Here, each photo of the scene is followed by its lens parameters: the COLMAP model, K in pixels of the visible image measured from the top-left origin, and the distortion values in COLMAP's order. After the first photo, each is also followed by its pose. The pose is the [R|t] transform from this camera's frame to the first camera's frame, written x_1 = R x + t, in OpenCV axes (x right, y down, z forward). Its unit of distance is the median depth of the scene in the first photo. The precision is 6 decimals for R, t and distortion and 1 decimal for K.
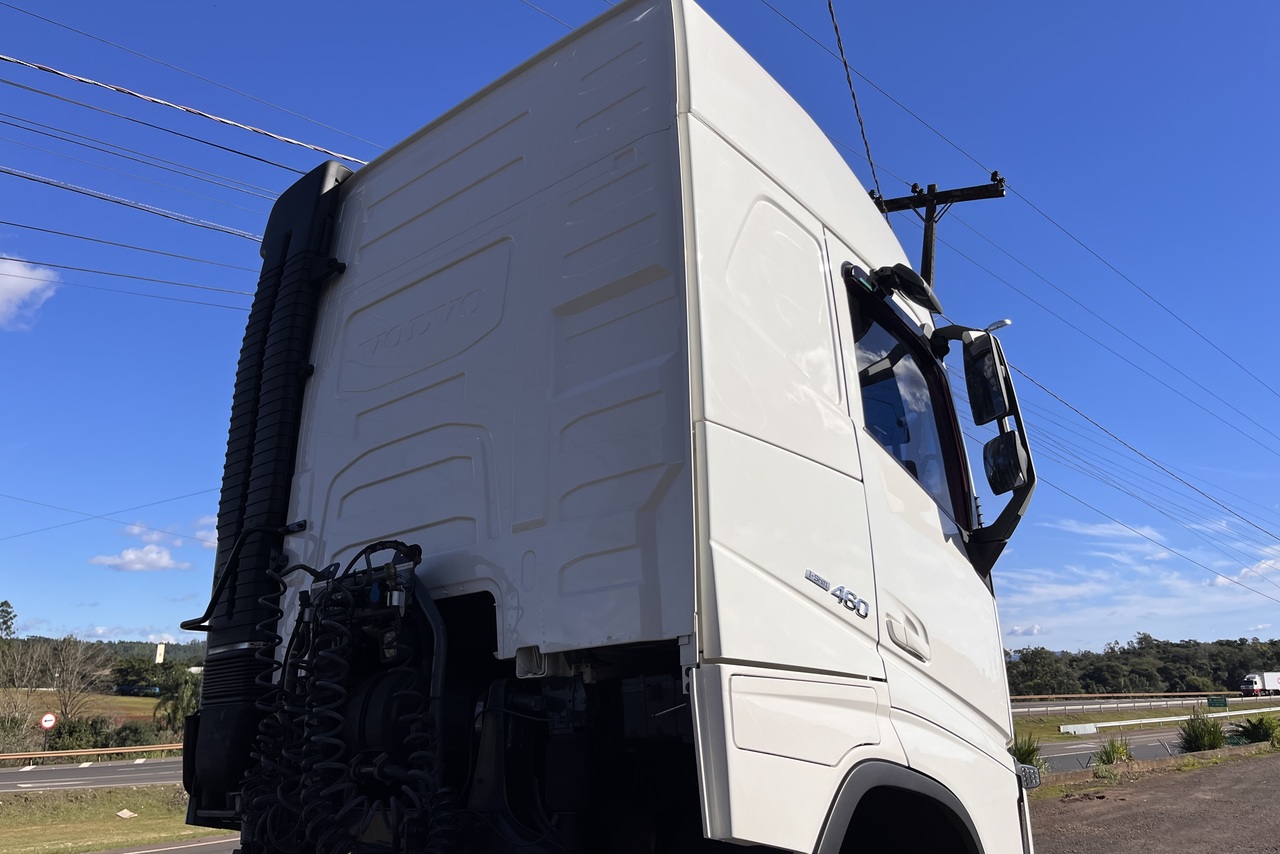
lens RADIAL K [[971.7, 0, 643.7], [0, 971.7, 418.8], [0, 0, 1]] dist [0.064367, -0.099755]
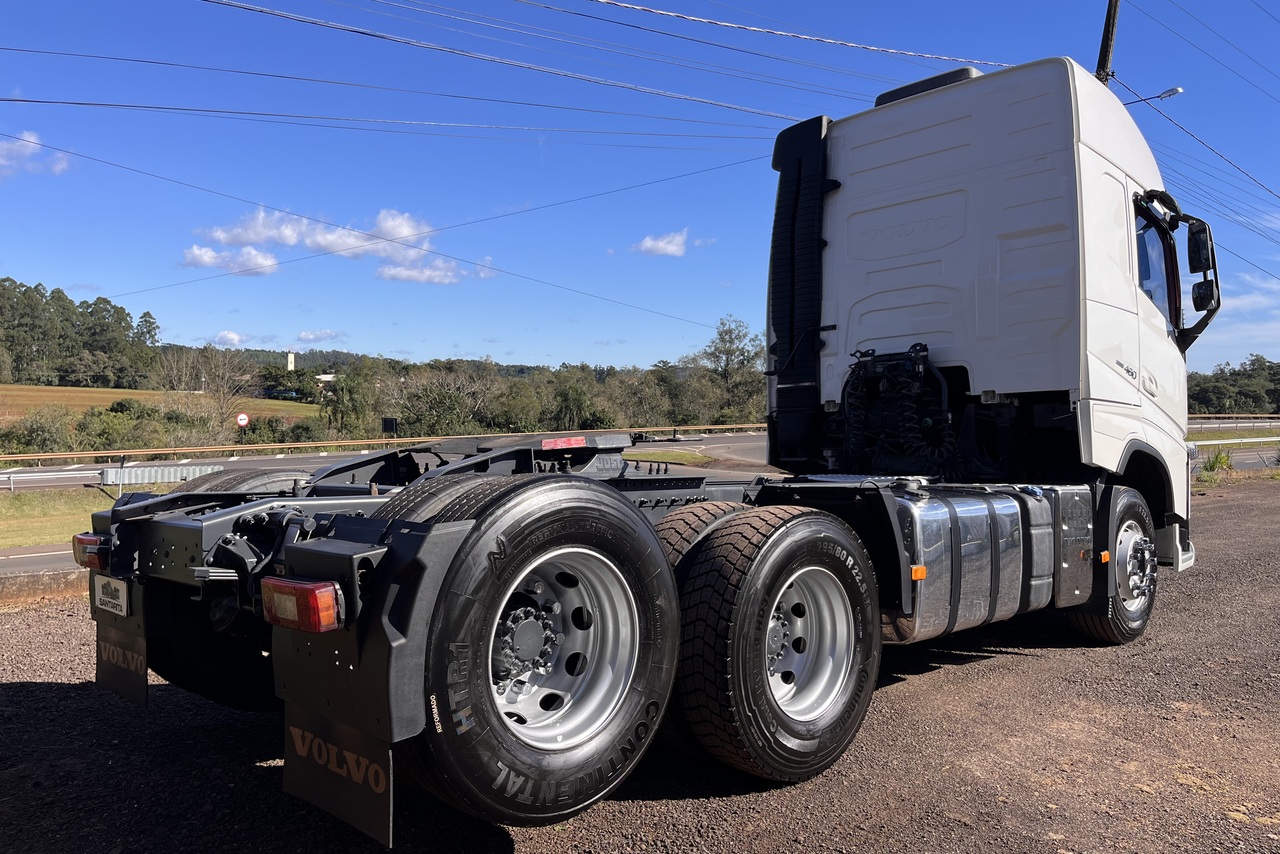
lens RADIAL K [[971.7, 0, 643.7], [0, 971.7, 418.8], [0, 0, 1]] dist [0.064367, -0.099755]
pose [[0.995250, 0.019493, -0.095382, -0.516725], [0.008339, 0.959079, 0.283017, -0.269111], [0.096996, -0.282468, 0.954360, -0.968342]]
